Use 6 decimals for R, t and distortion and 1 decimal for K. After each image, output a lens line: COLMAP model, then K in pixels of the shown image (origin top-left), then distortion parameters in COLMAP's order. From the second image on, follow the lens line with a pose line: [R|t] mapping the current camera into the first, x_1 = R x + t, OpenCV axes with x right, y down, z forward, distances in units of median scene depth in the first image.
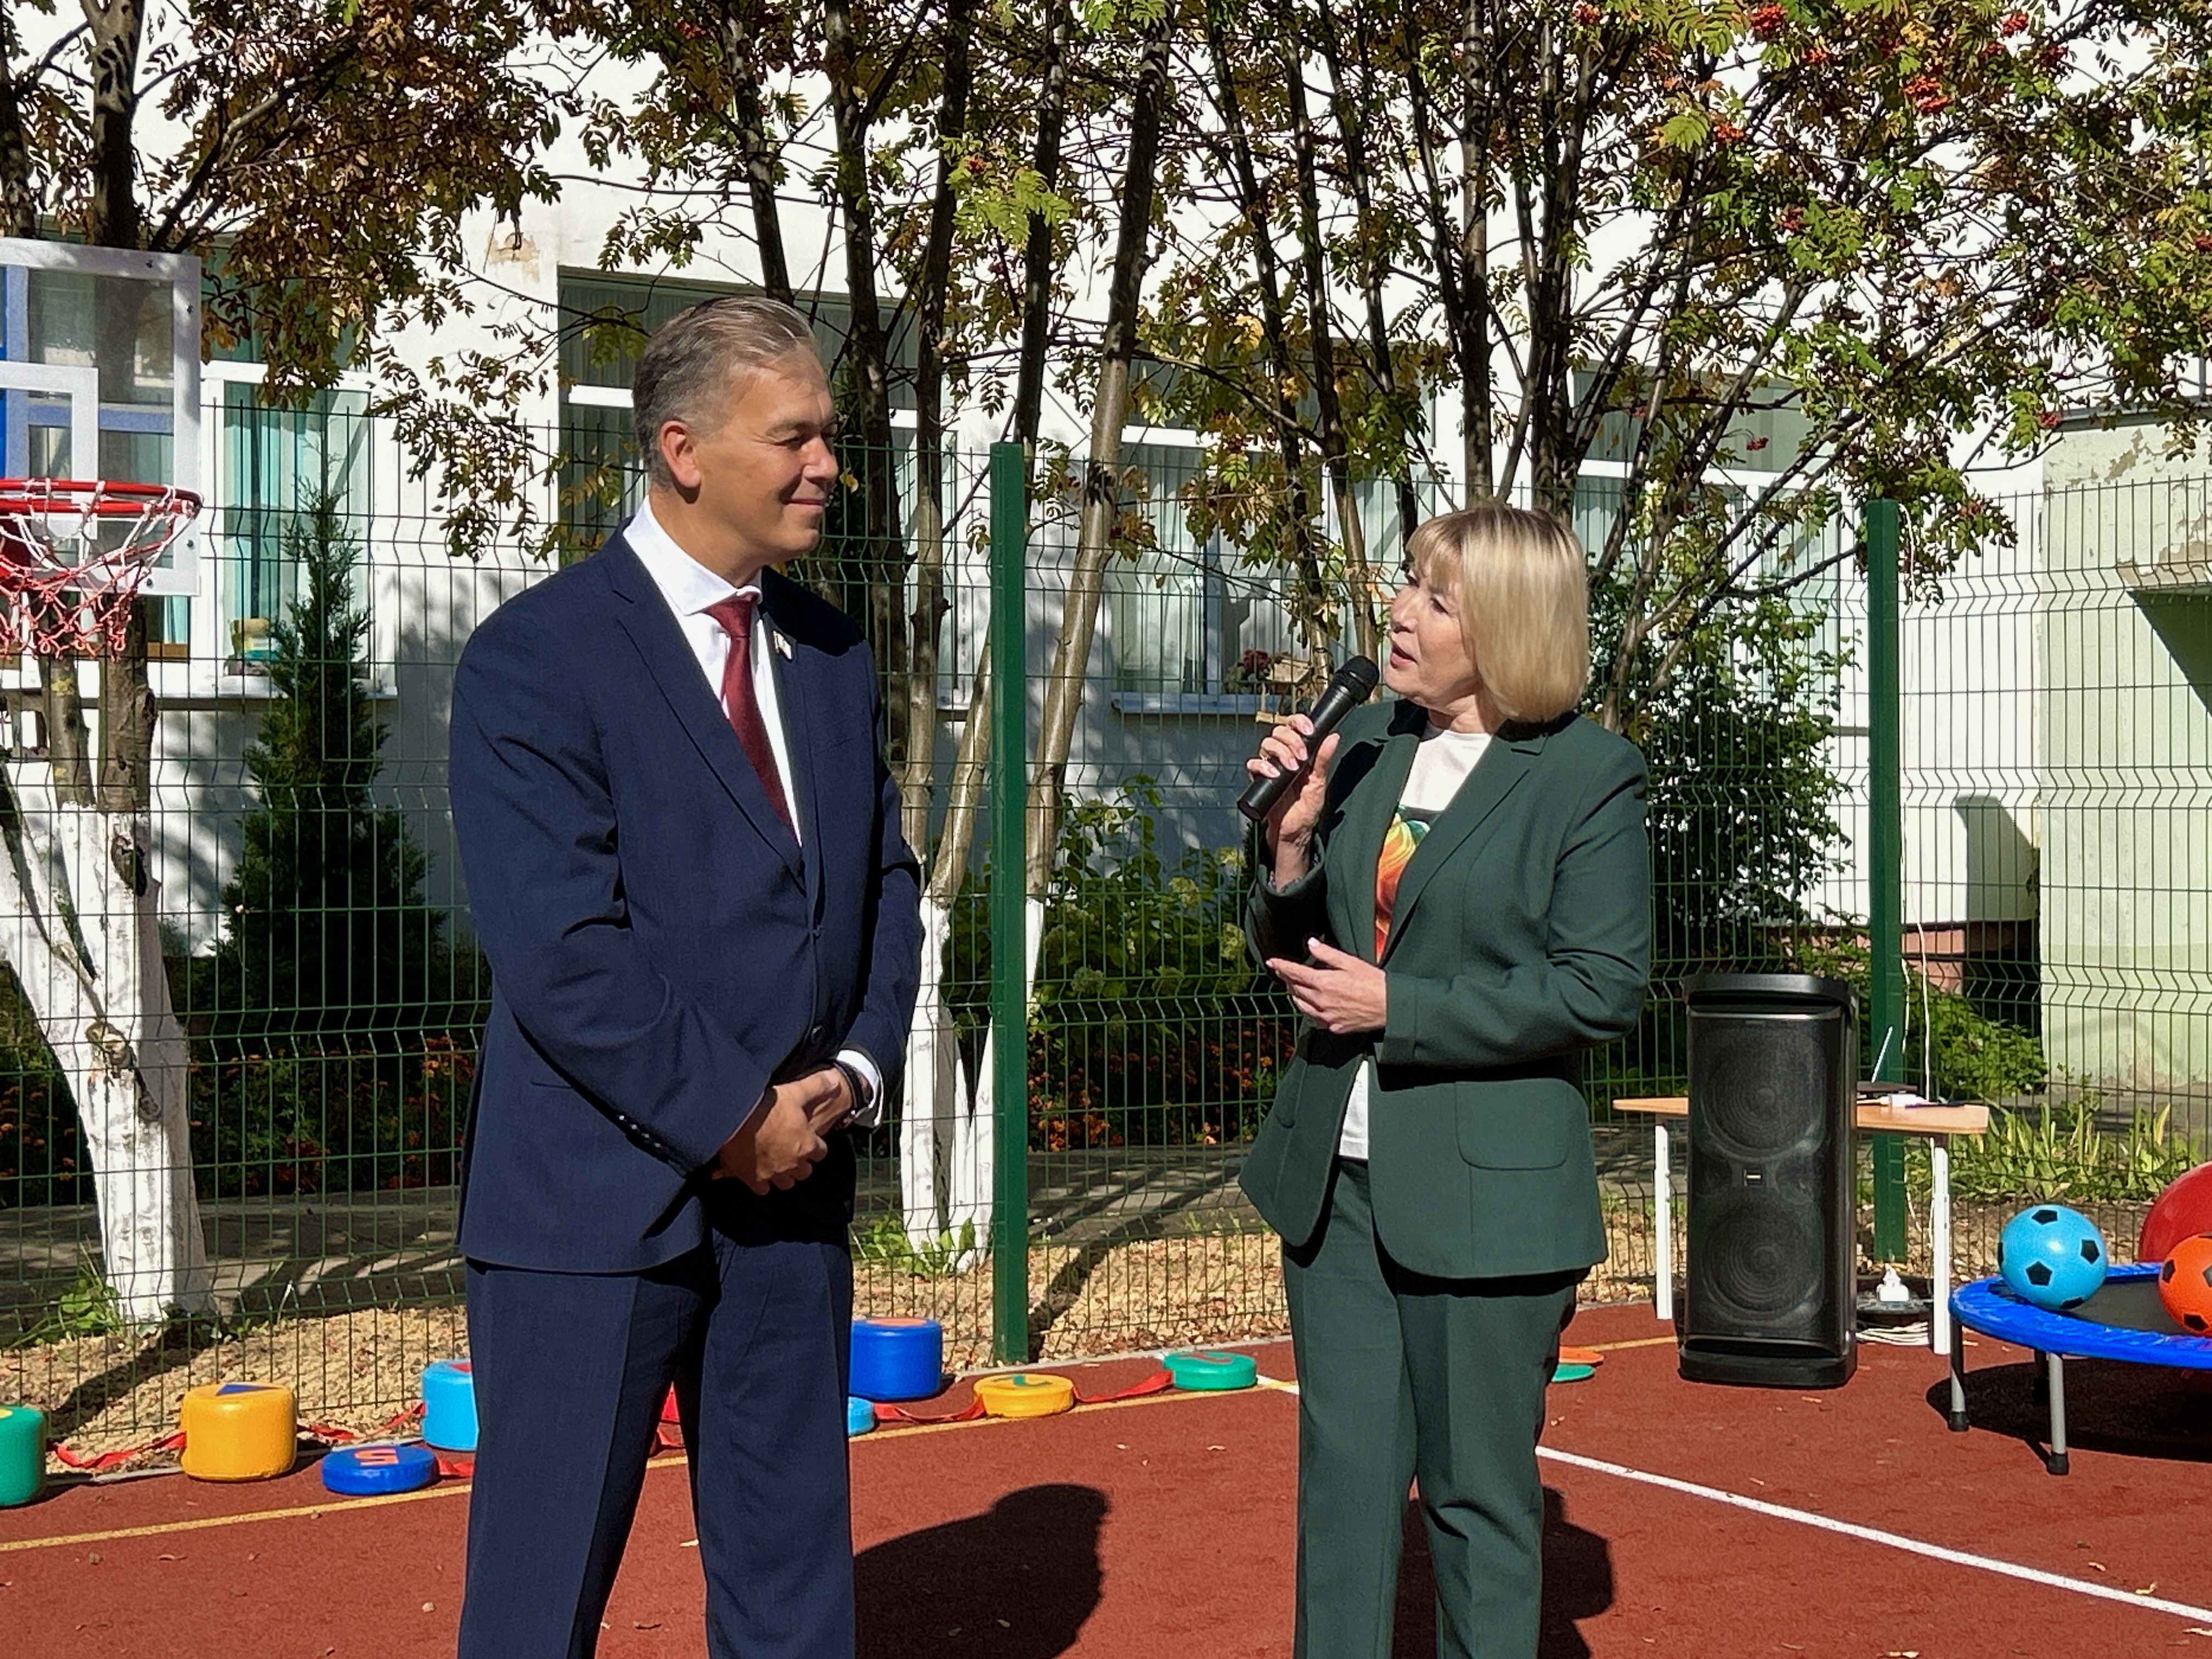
lens RADIAL K [[3492.3, 0, 1058.7], [0, 3492.3, 825.9], [0, 0, 1]] dist [0.204221, -0.964520]
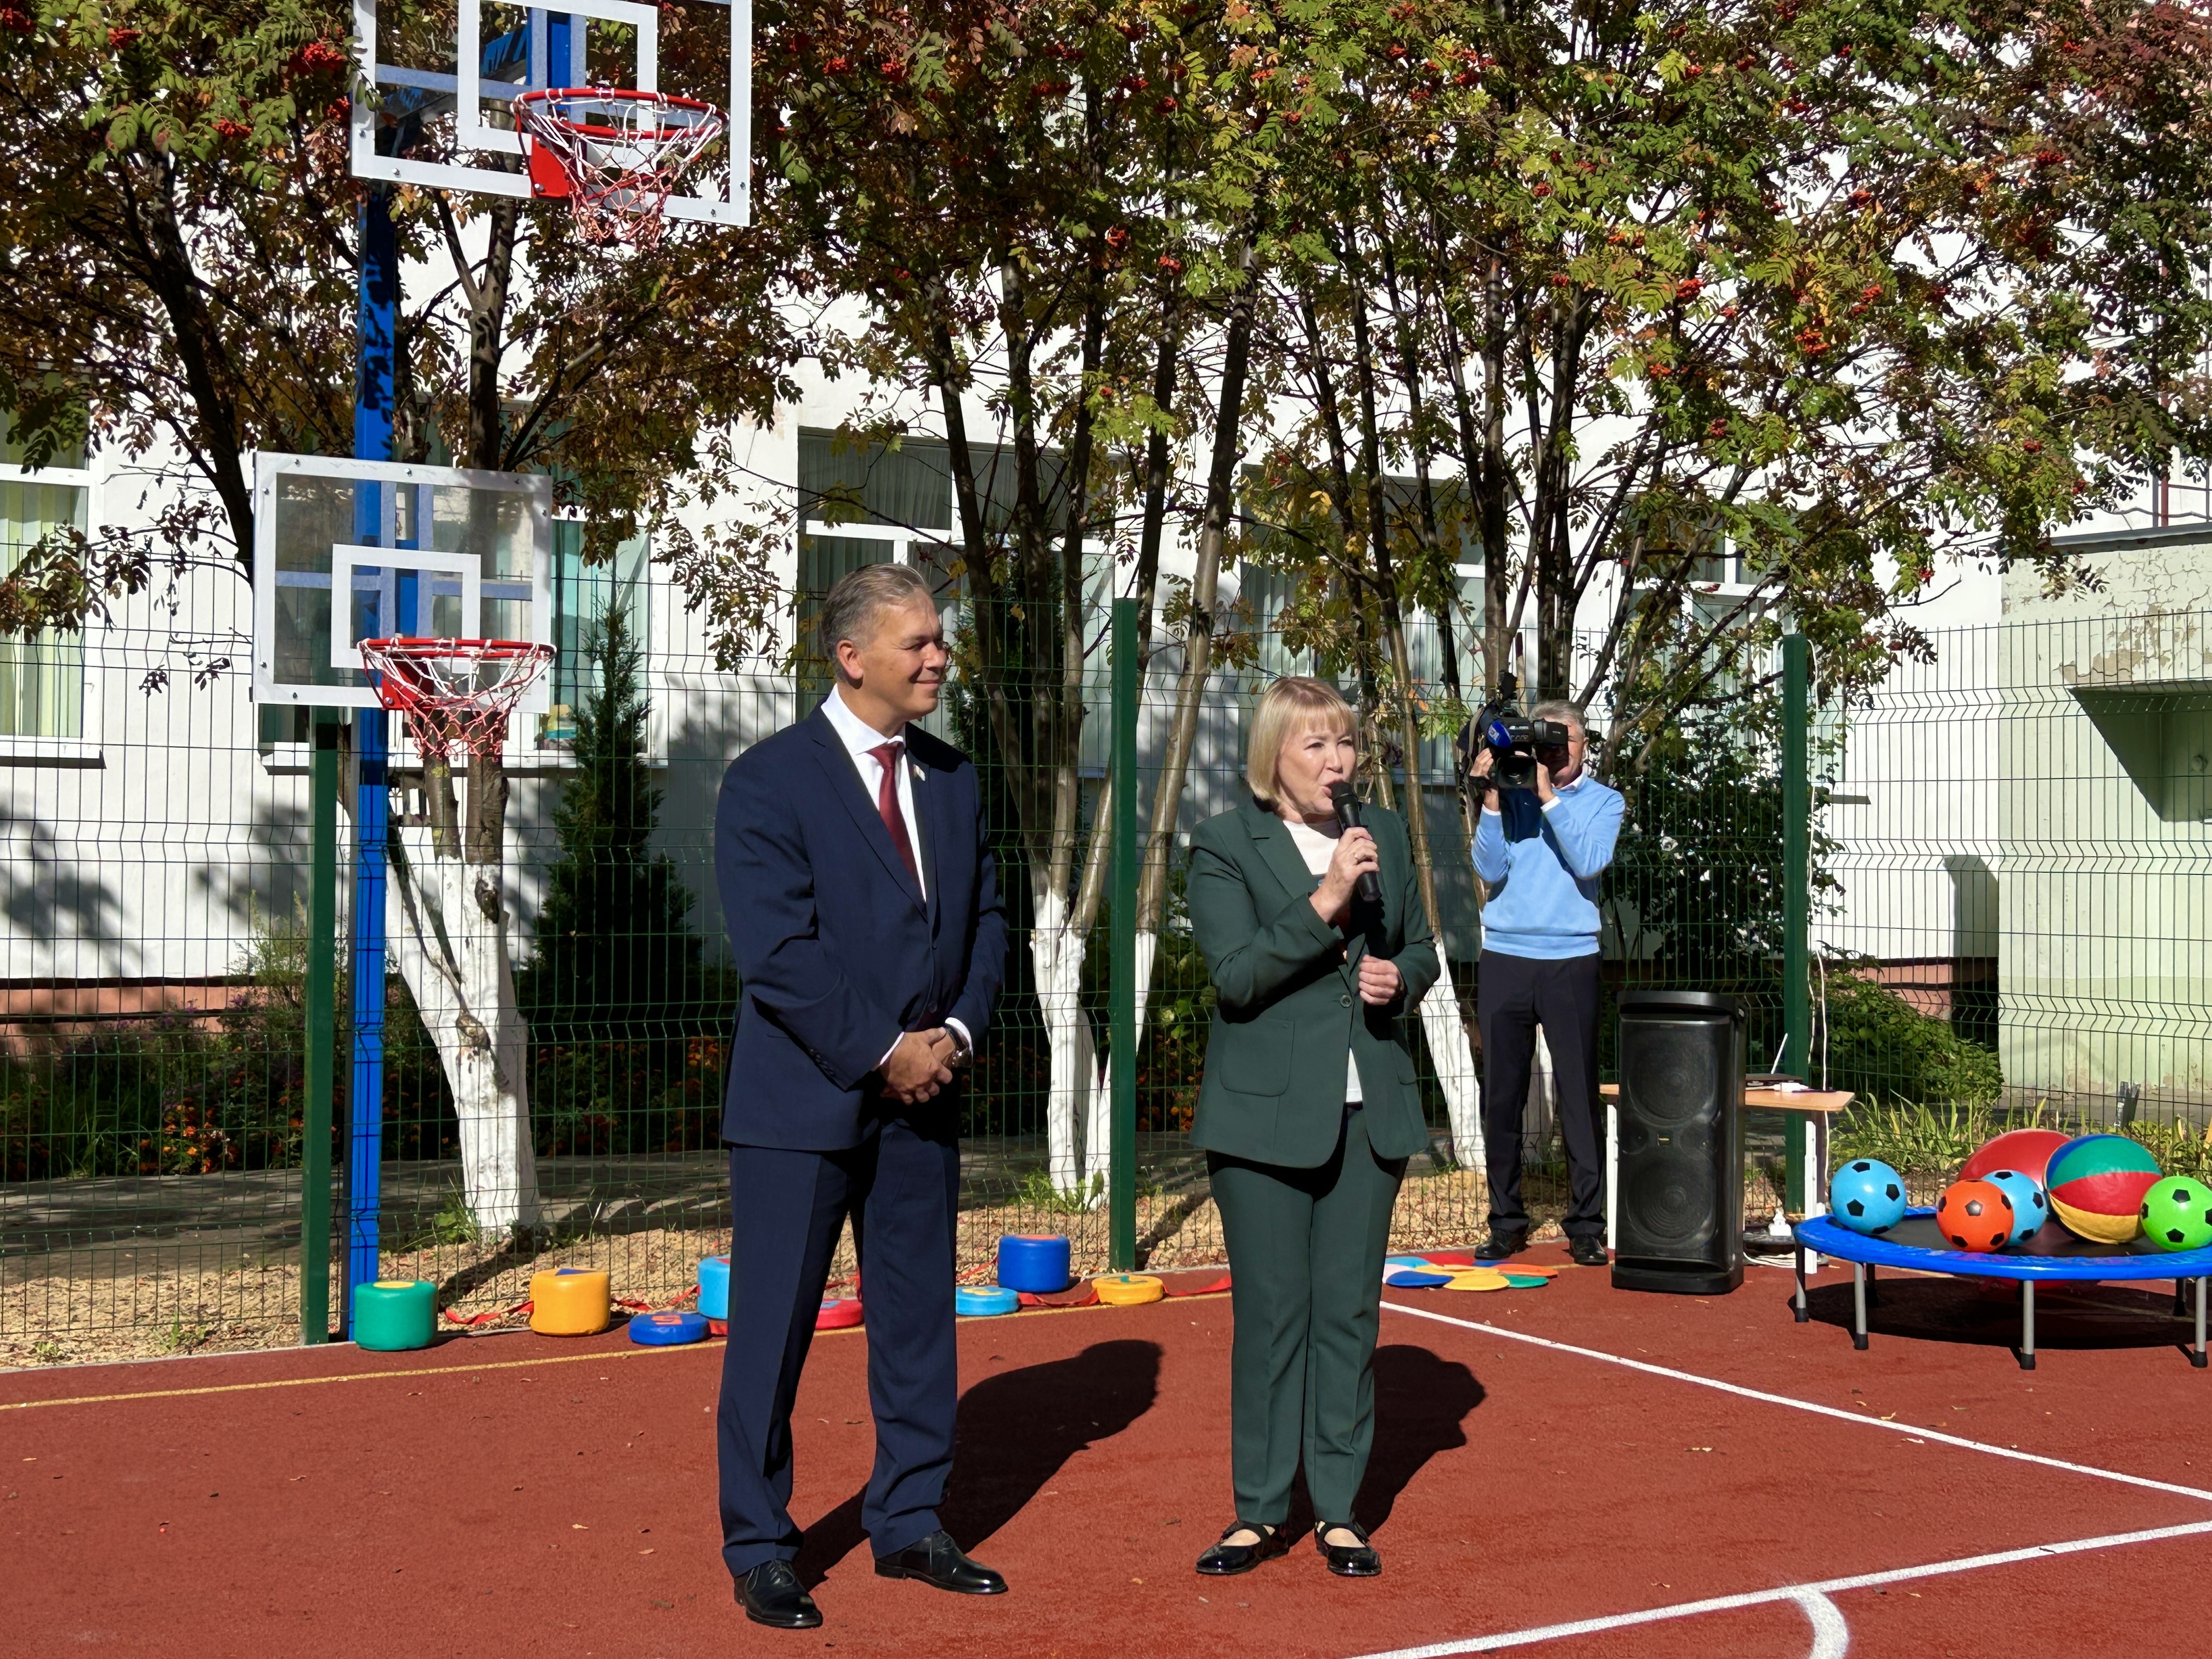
lens RADIAL K [[3138.1, 0, 1106.0], [0, 3138.1, 829.5], [0, 0, 1]] dist [0.058589, -0.133646]
pose [[0.999109, 0.007371, -0.041546, 0.023971], [-0.007852, 0.999904, -0.011438, -0.004016], [0.041458, 0.011754, 0.999071, -0.182127]]
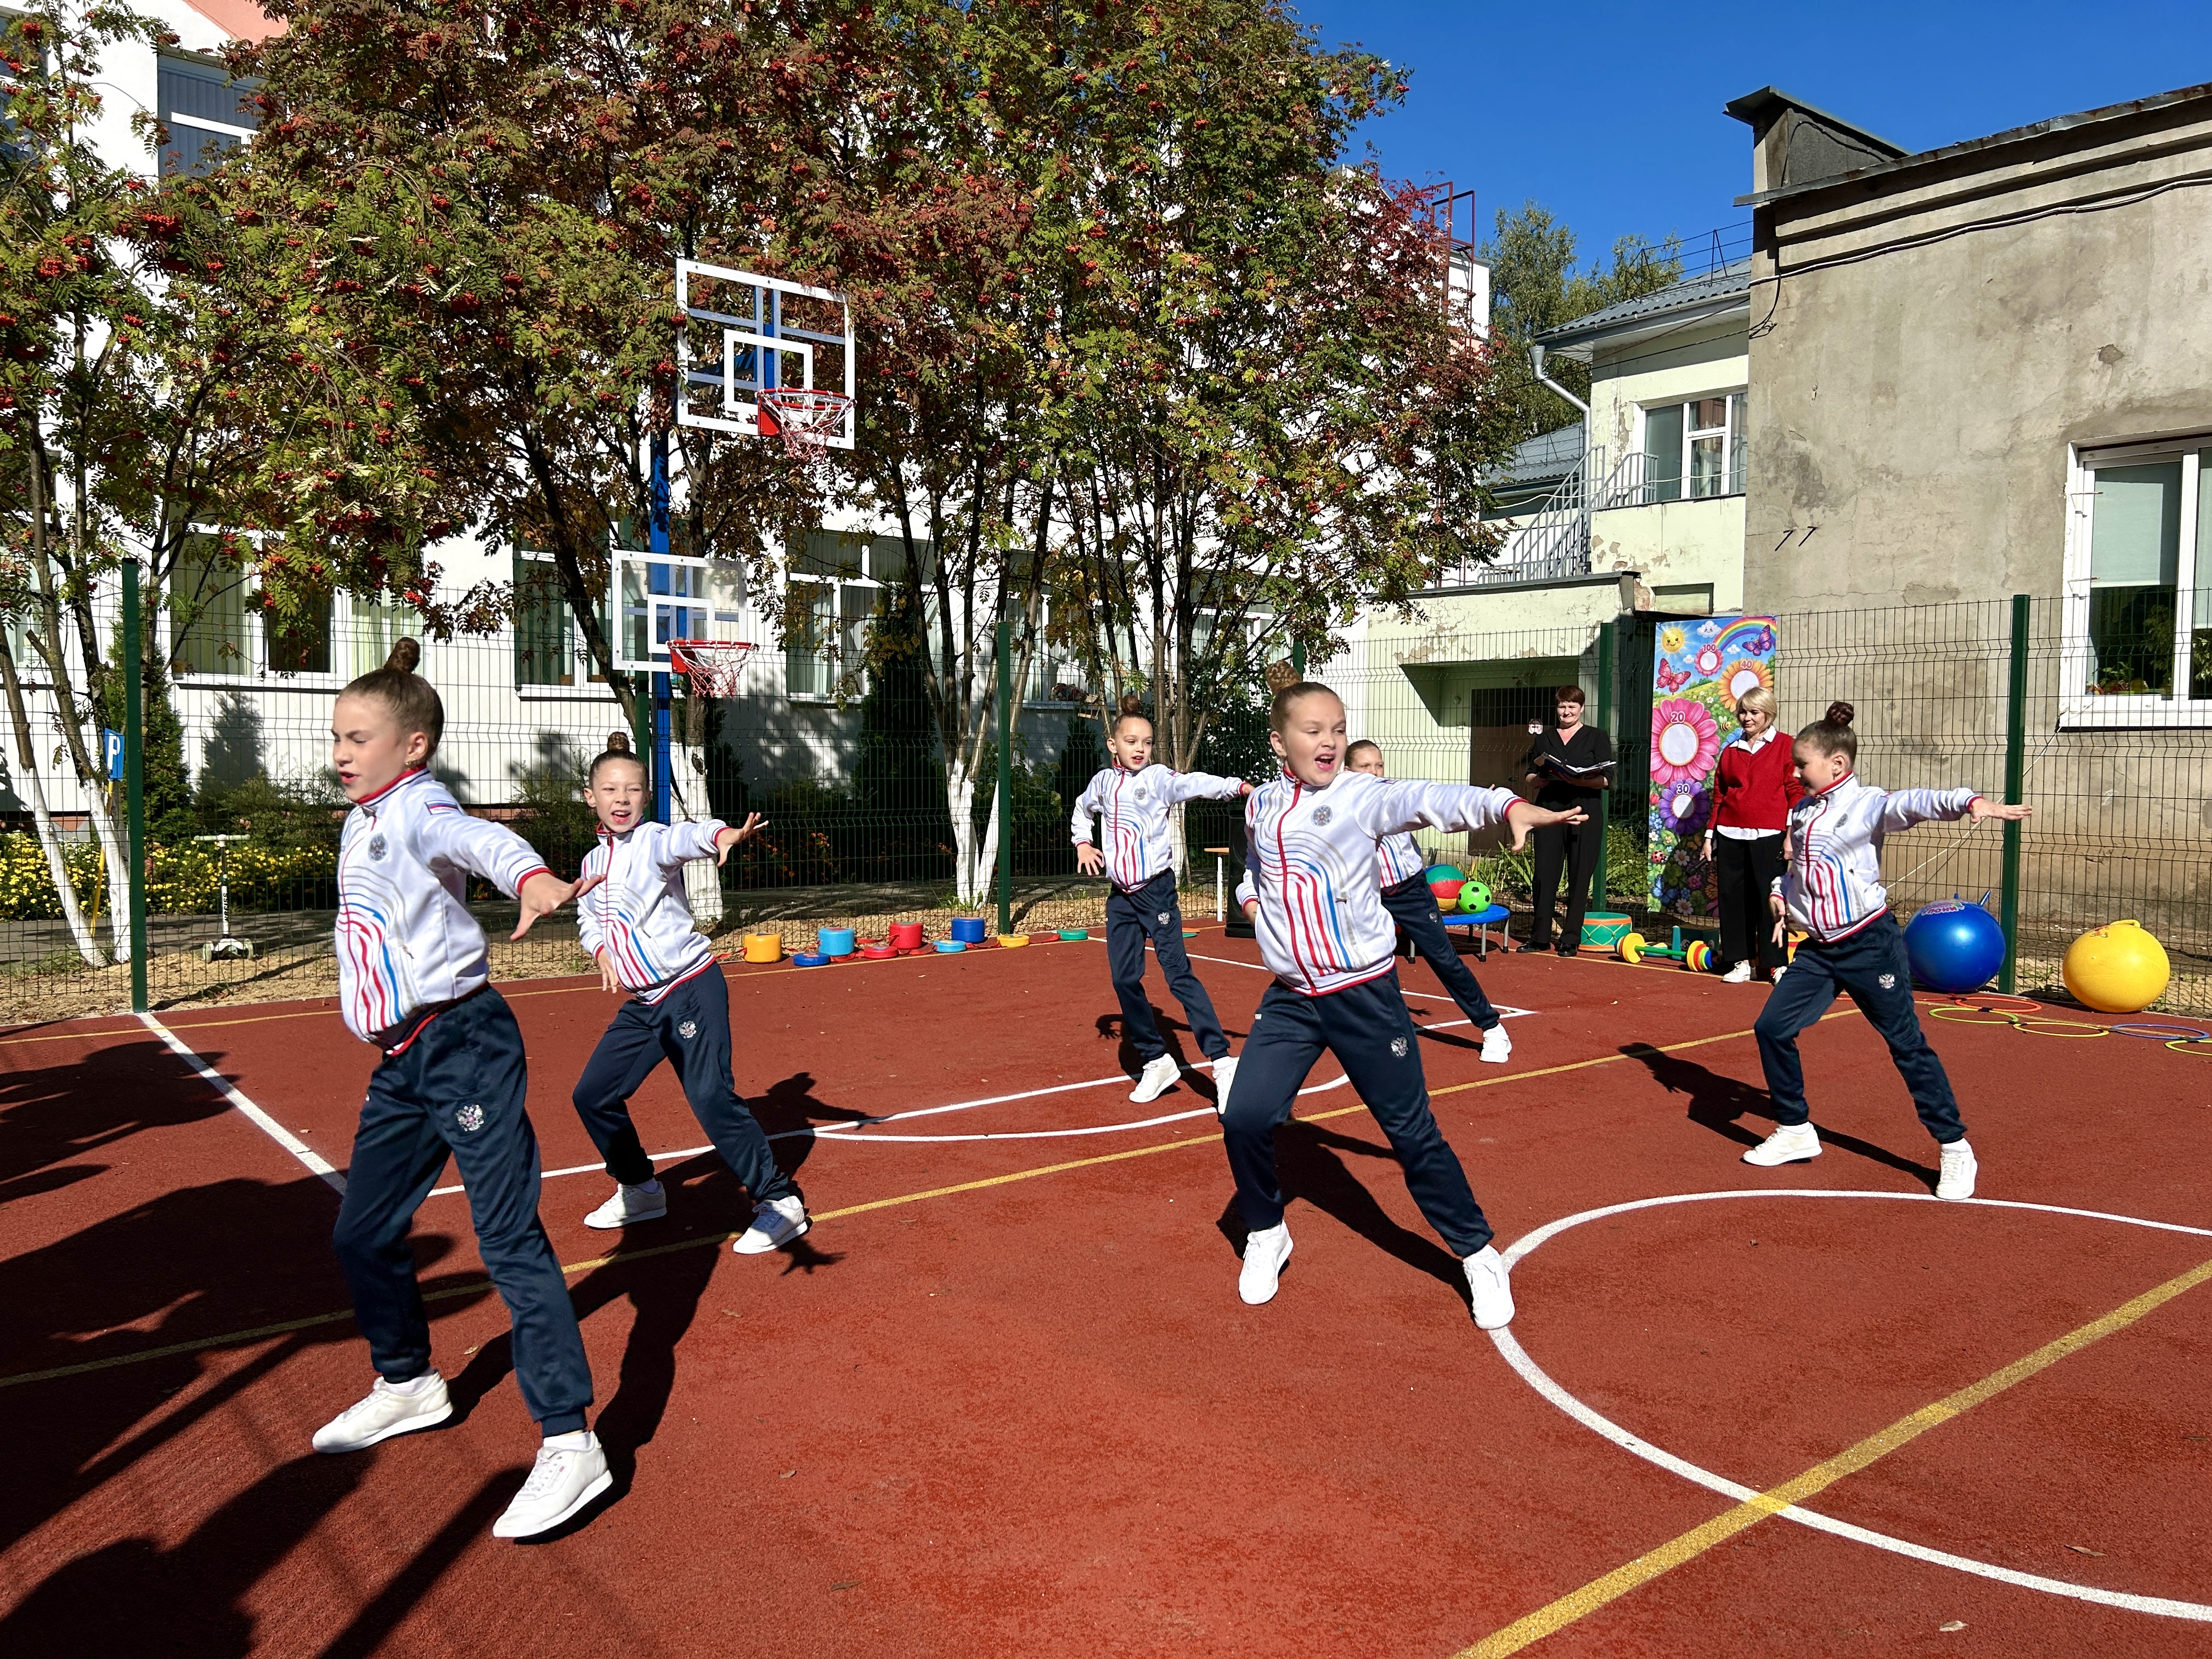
lens RADIAL K [[1670.9, 0, 1106.0], [0, 1670.9, 829.5], [0, 0, 1]] dist [0.067064, -0.062125]
pose [[0.995094, 0.002896, 0.098888, -0.054196], [-0.007416, 0.998943, 0.045371, 0.000074], [-0.098652, -0.045882, 0.994064, -0.332785]]
